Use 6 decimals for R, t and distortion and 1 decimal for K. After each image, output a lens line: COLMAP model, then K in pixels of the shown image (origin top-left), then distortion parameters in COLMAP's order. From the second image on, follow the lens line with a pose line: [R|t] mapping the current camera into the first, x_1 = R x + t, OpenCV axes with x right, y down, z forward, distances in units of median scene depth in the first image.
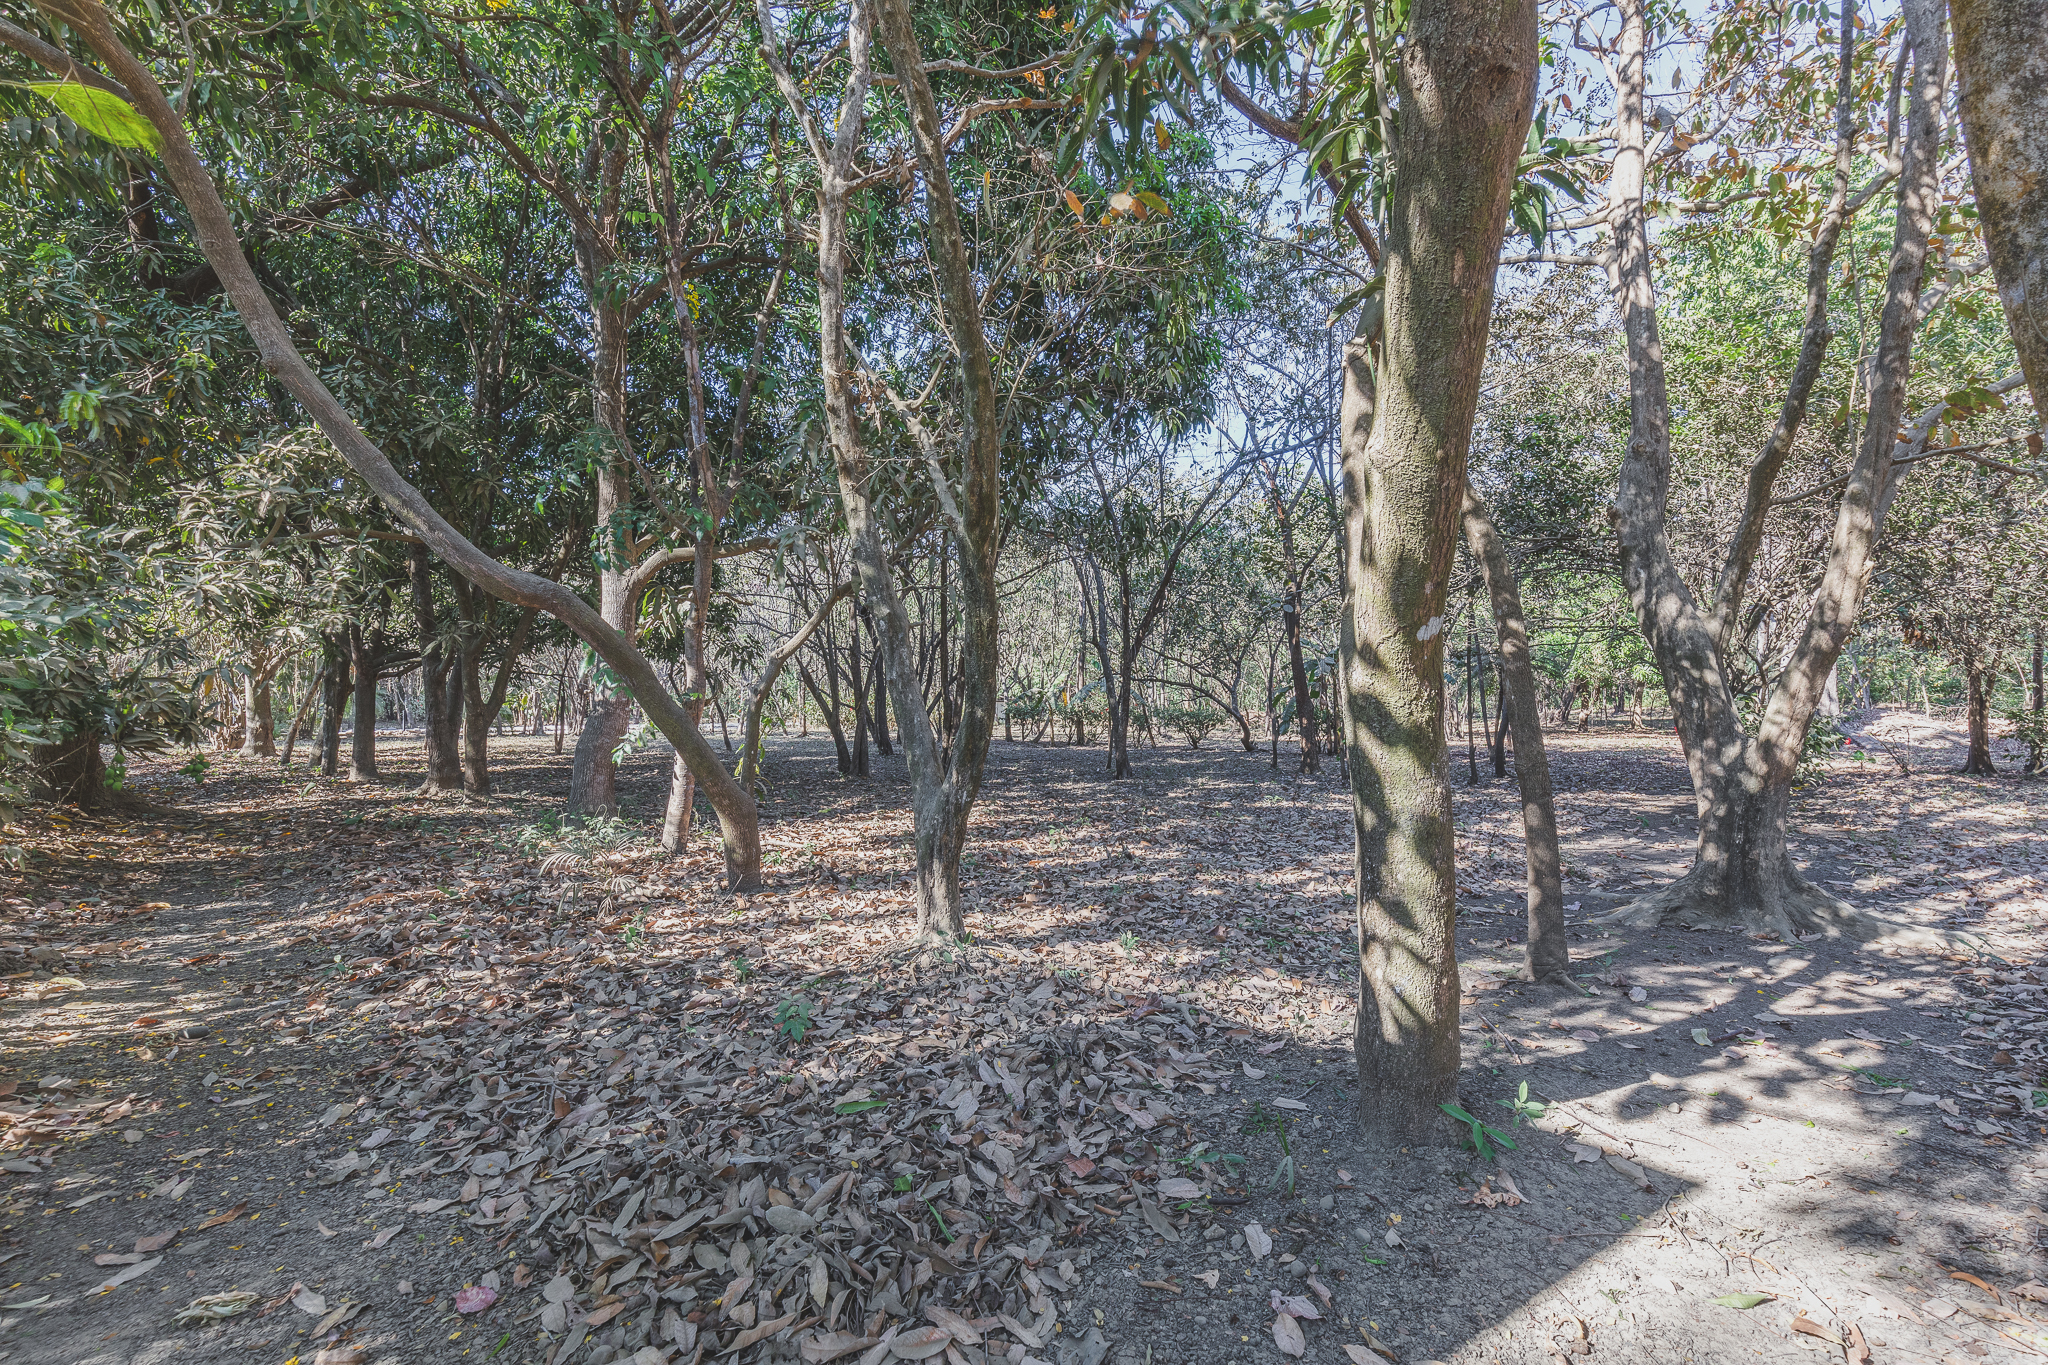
lens RADIAL K [[1026.1, 0, 1024.0], [0, 1026.1, 682.5], [0, 0, 1]] dist [-0.000146, -0.000004]
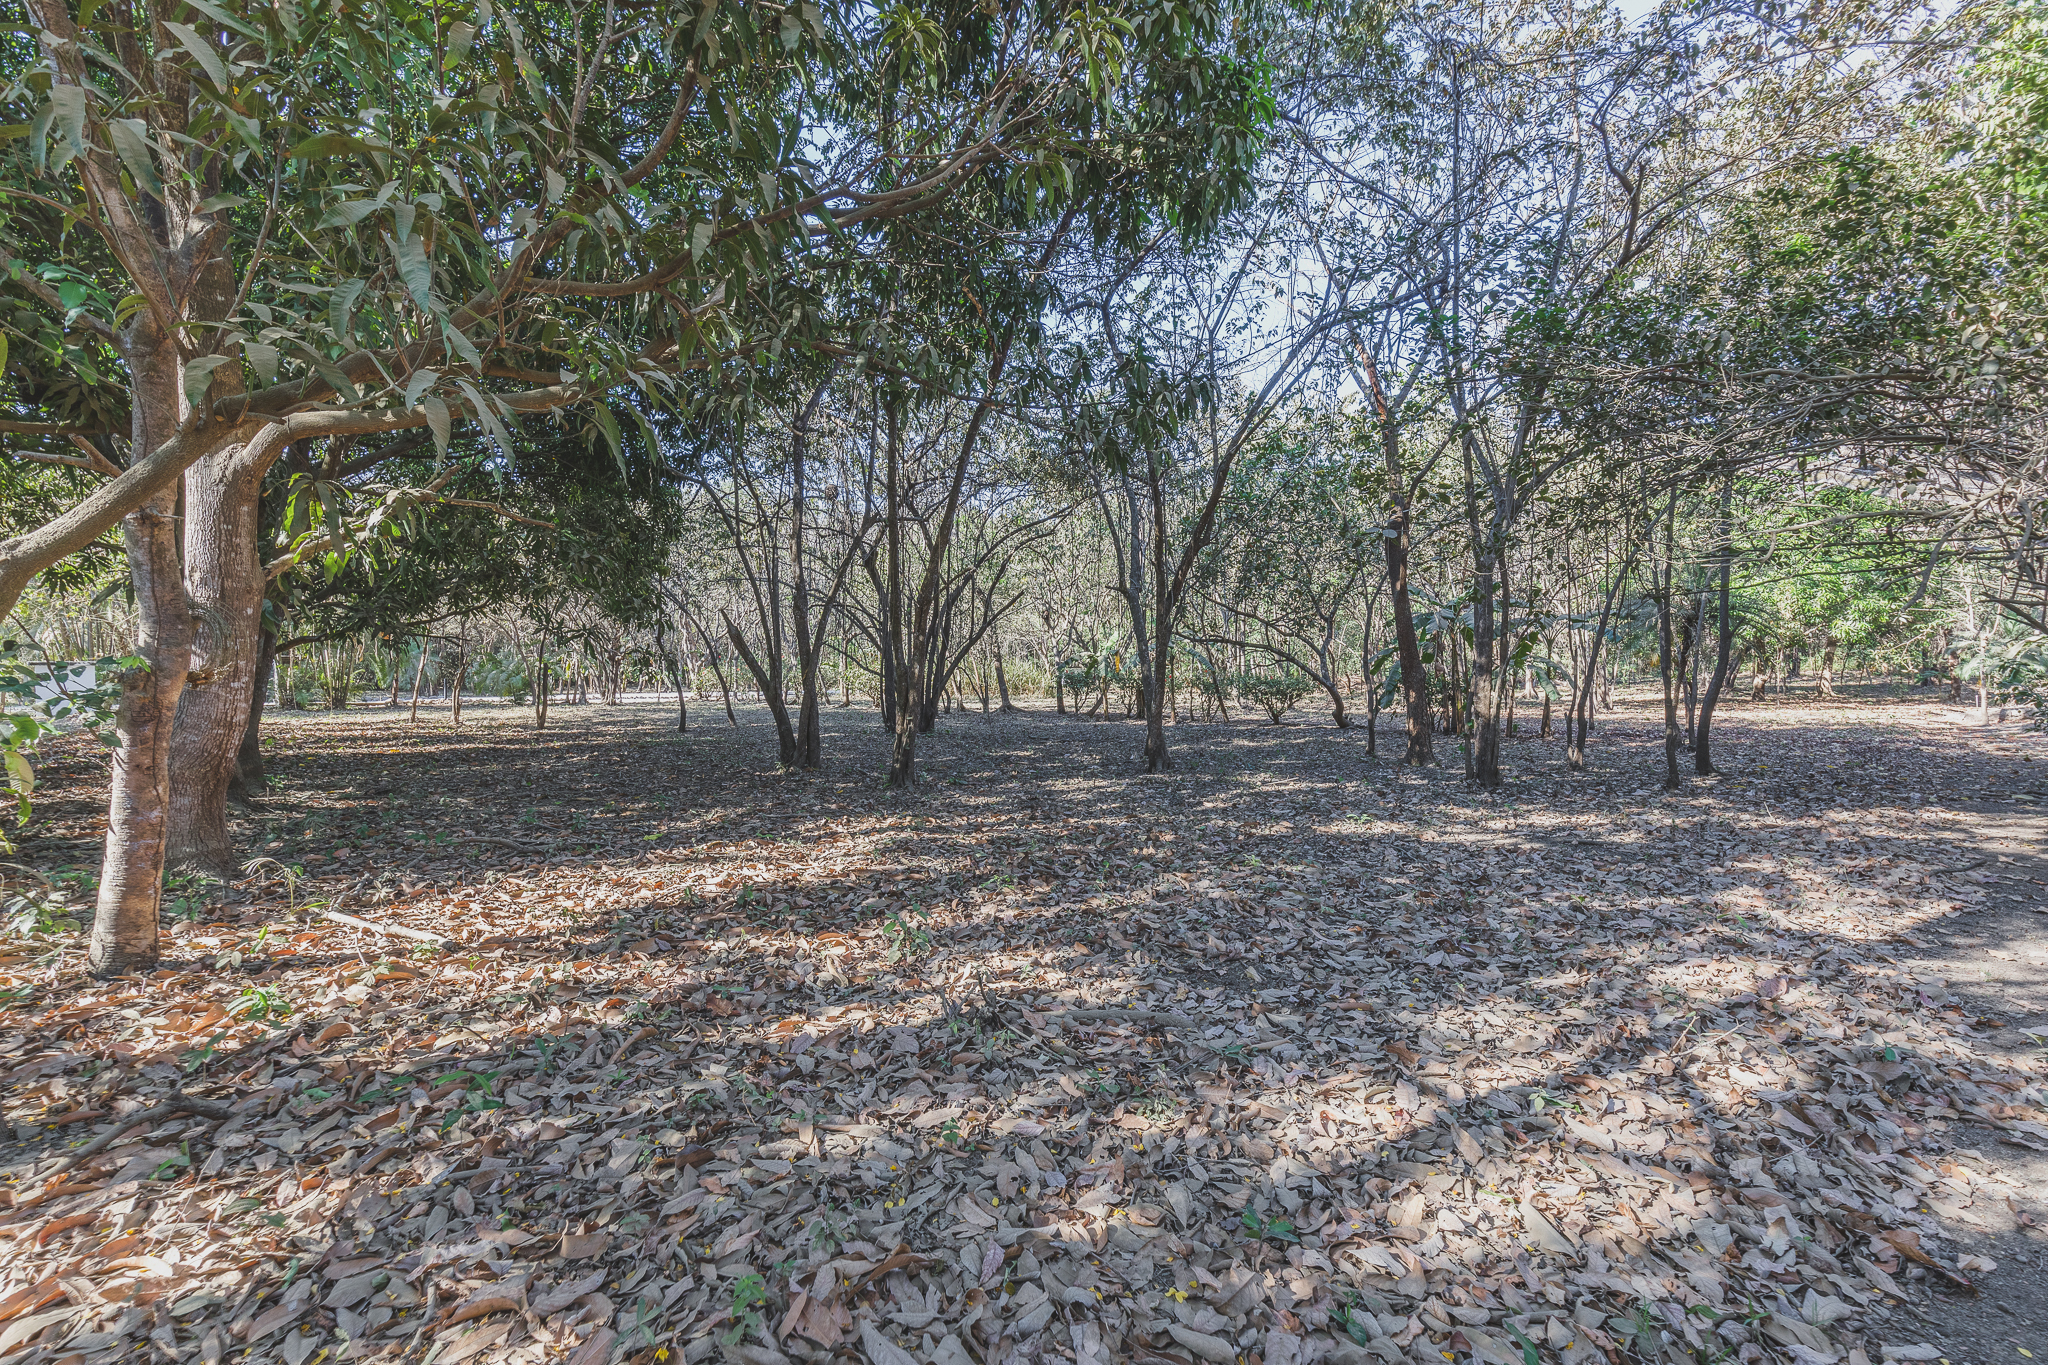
lens RADIAL K [[985.4, 0, 1024.0], [0, 985.4, 682.5], [0, 0, 1]] dist [0.035594, 0.000094]
pose [[0.994020, -0.001215, -0.109195, 0.057835], [0.005005, 0.999394, 0.034445, 0.002719], [0.109087, -0.034786, 0.993423, 0.205803]]
